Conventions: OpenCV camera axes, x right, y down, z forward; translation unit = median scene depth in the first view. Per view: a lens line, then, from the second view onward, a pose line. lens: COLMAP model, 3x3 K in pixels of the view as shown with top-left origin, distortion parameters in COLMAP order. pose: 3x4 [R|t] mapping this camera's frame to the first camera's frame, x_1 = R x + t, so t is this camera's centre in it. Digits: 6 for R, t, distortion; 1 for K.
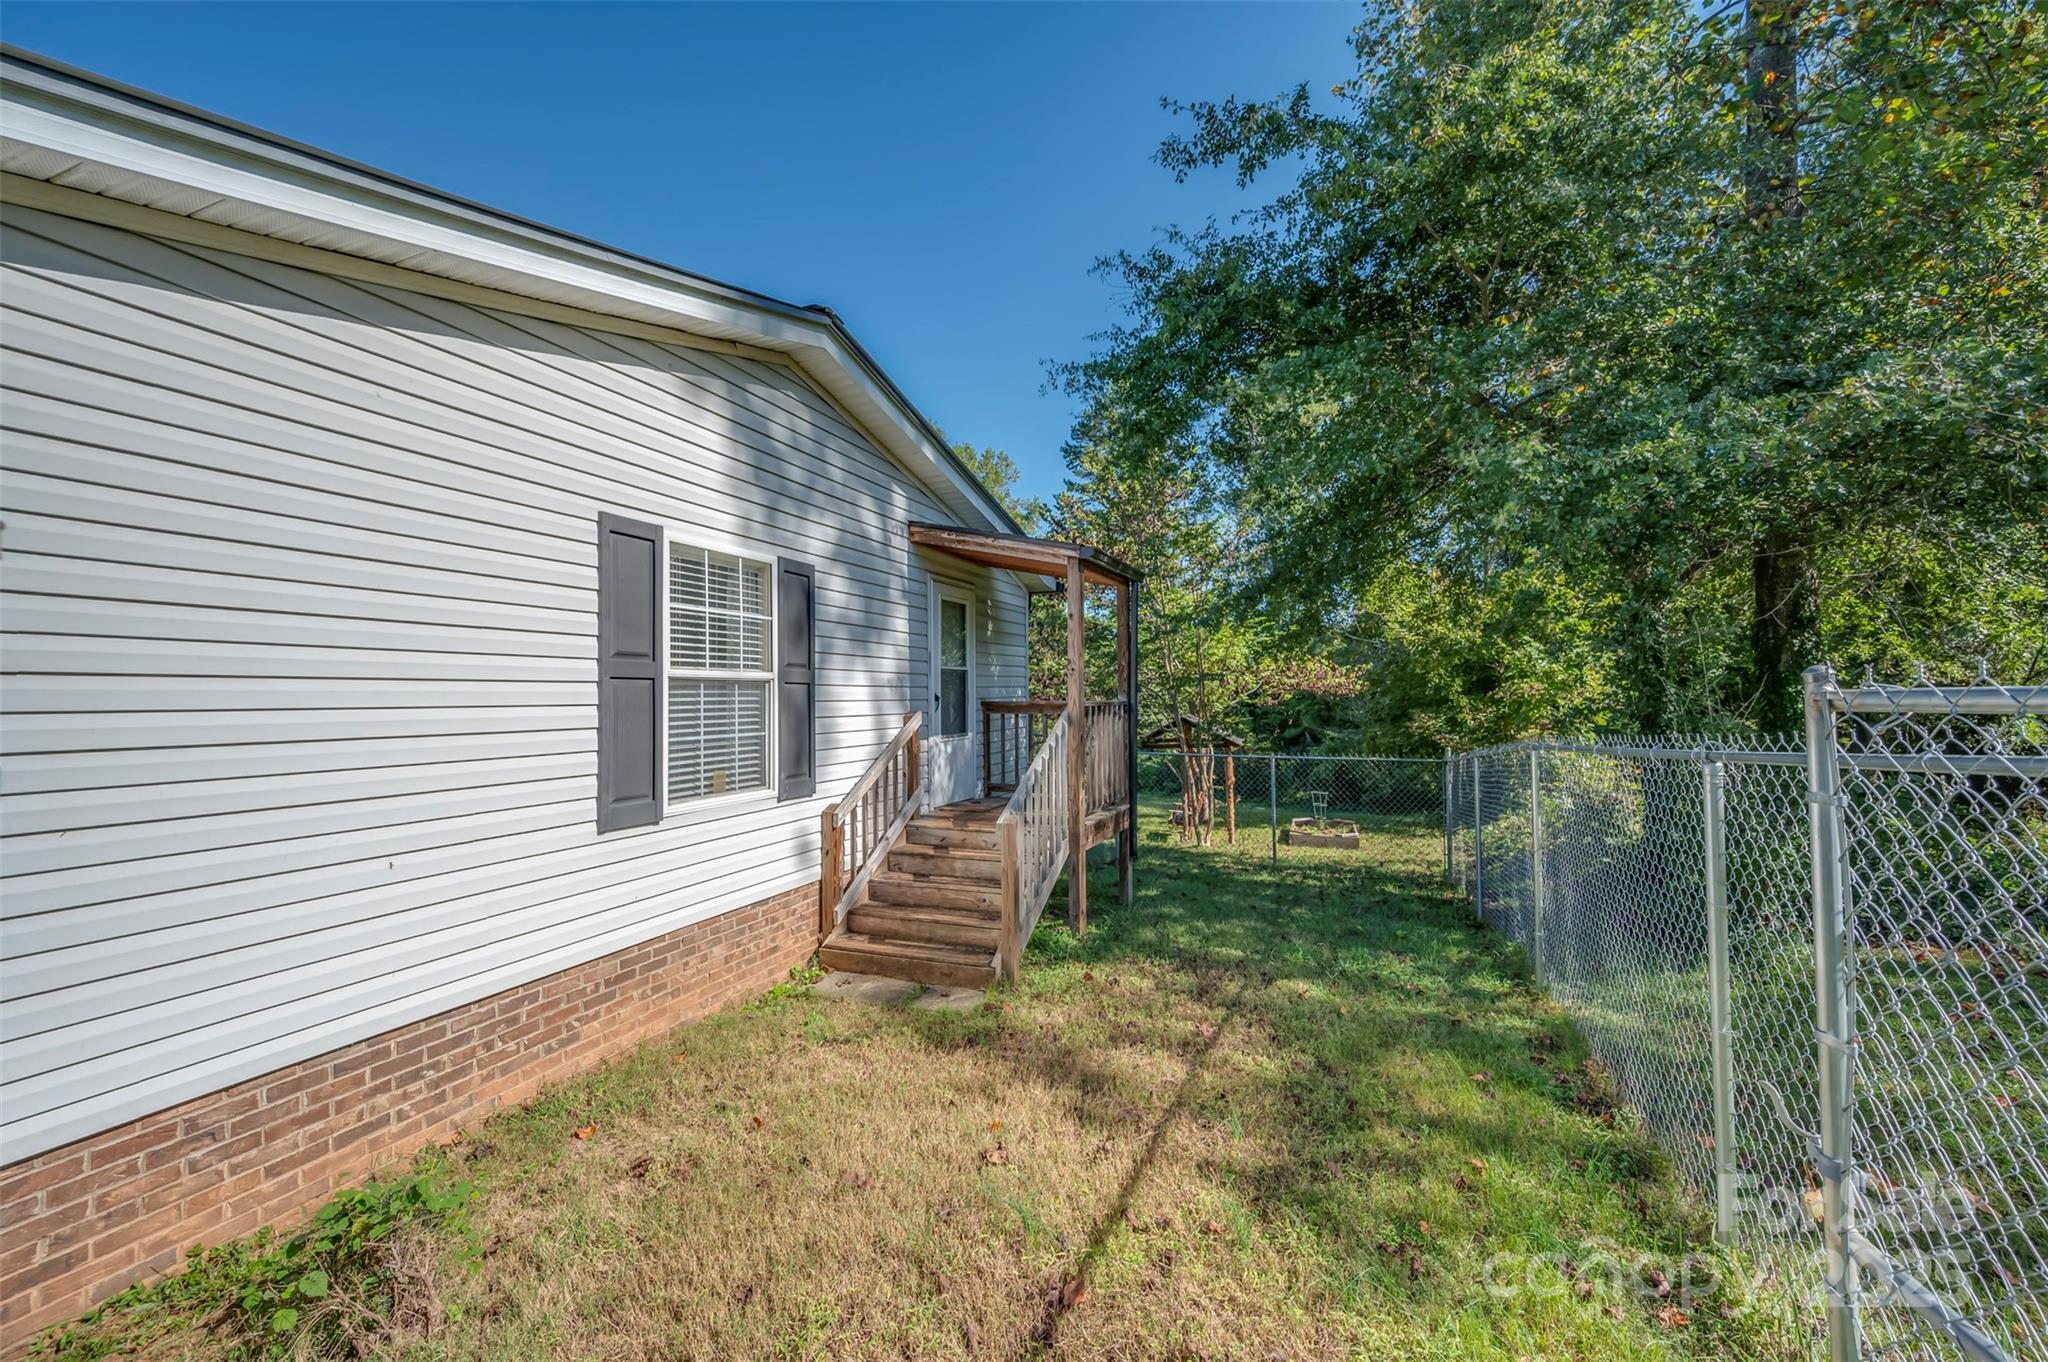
lens RADIAL K [[836.5, 0, 1018.3], [0, 836.5, 686.1], [0, 0, 1]] dist [-0.000418, -0.000066]
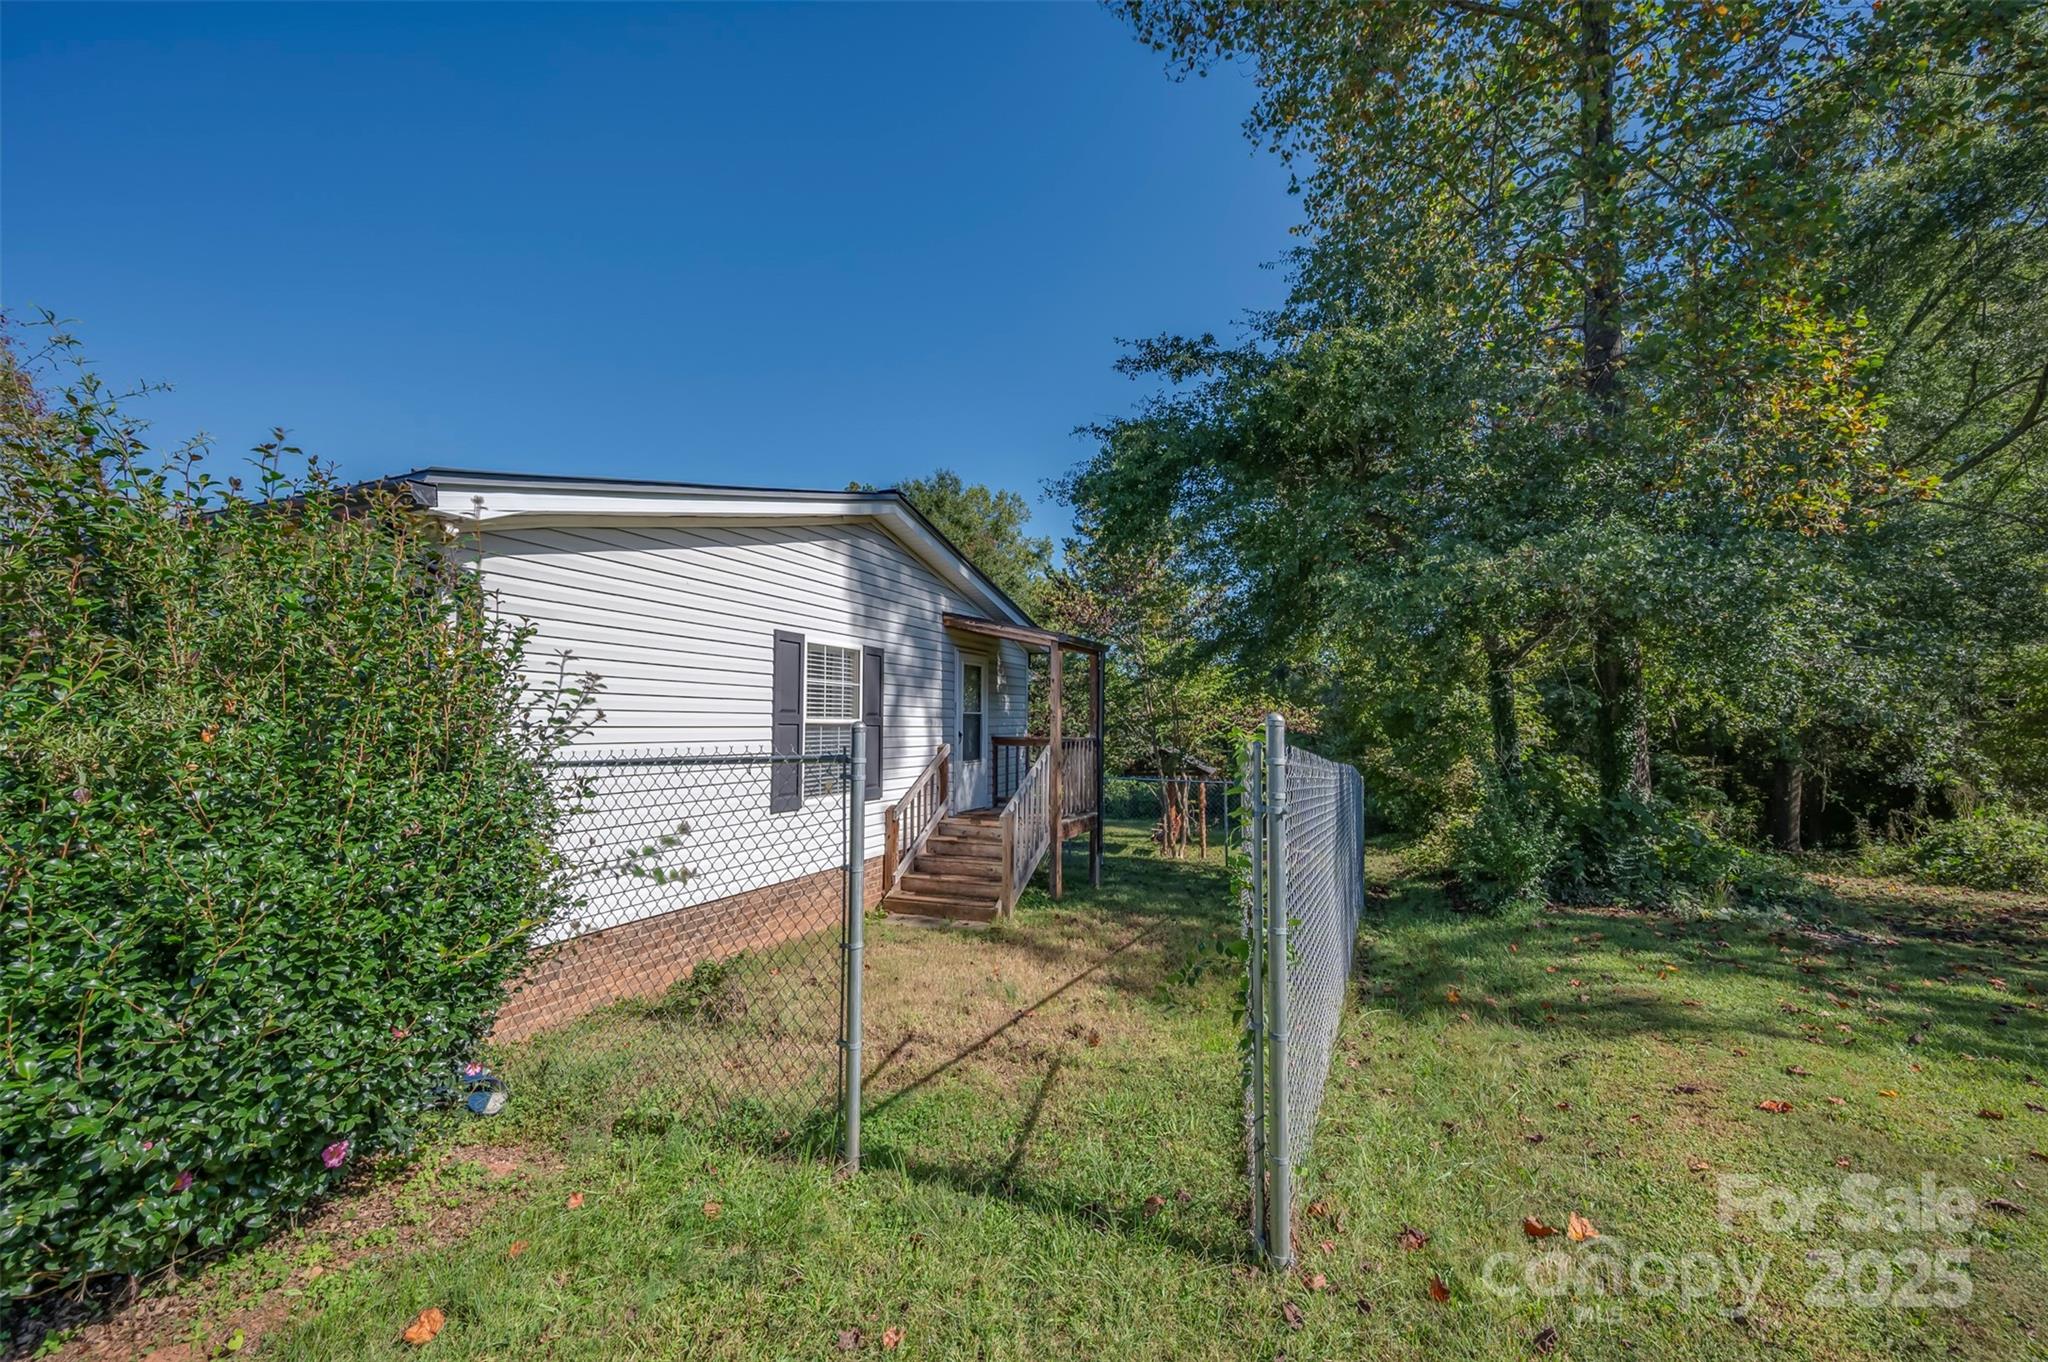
lens RADIAL K [[843.9, 0, 1024.1], [0, 843.9, 658.0], [0, 0, 1]] dist [-0.000547, -0.000074]
pose [[0.999927, 0.008748, -0.008300, 0.024905], [-0.009288, 0.997683, -0.067391, -0.022156], [0.007691, 0.067463, 0.997692, -0.491995]]
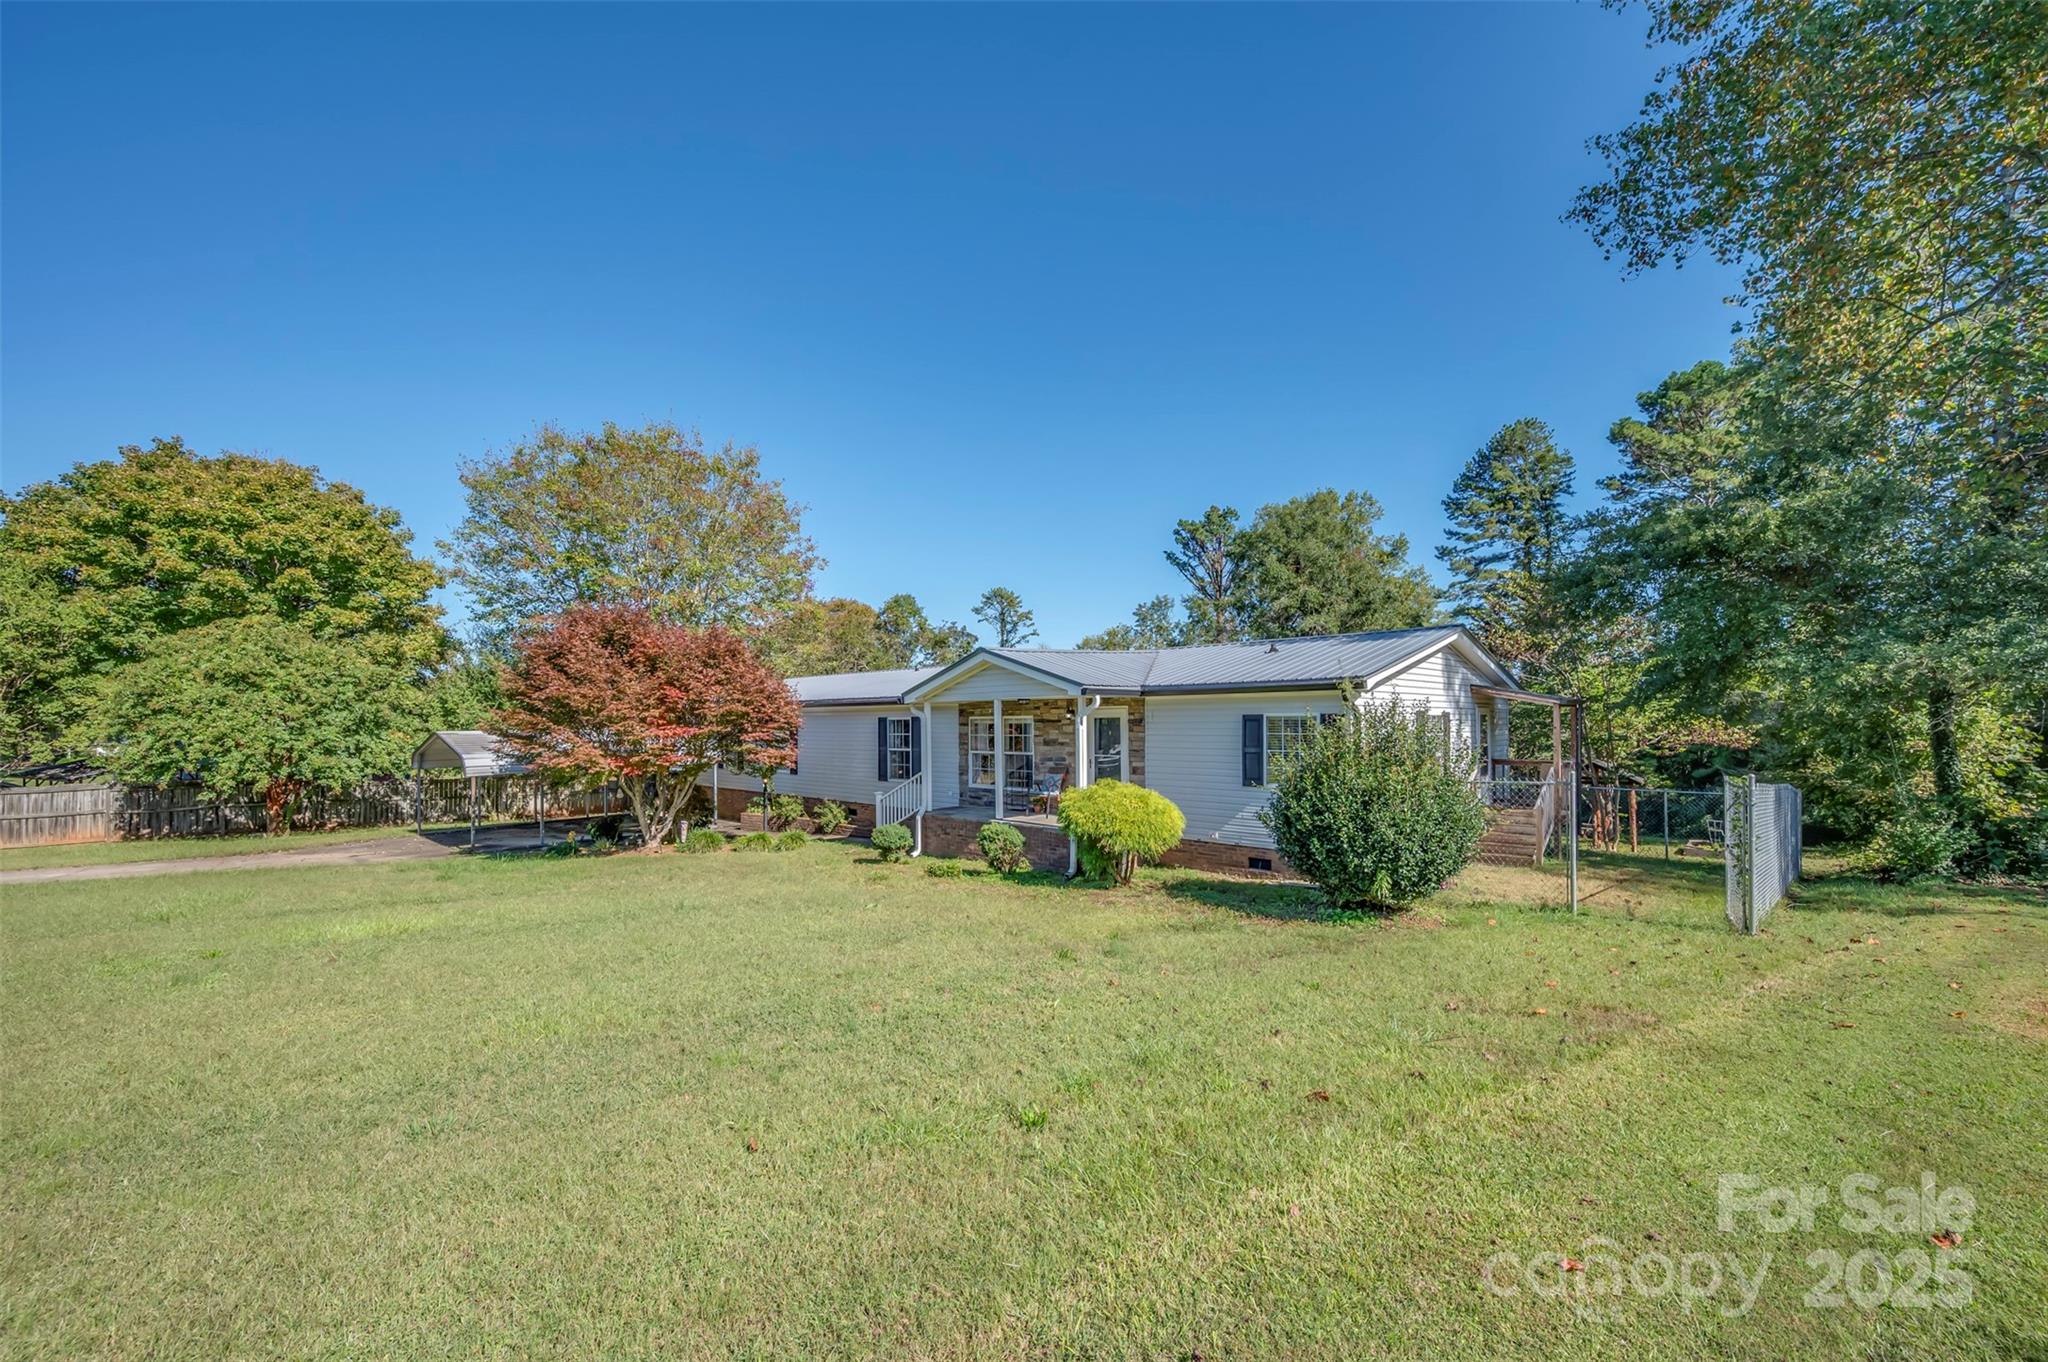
lens RADIAL K [[839.3, 0, 1026.8], [0, 839.3, 717.1], [0, 0, 1]] dist [0.012592, 0.000029]
pose [[0.929783, -0.000307, -0.368107, -0.438976], [0.002434, 0.999983, 0.005312, -0.127319], [0.368099, -0.005835, 0.929768, -1.775122]]
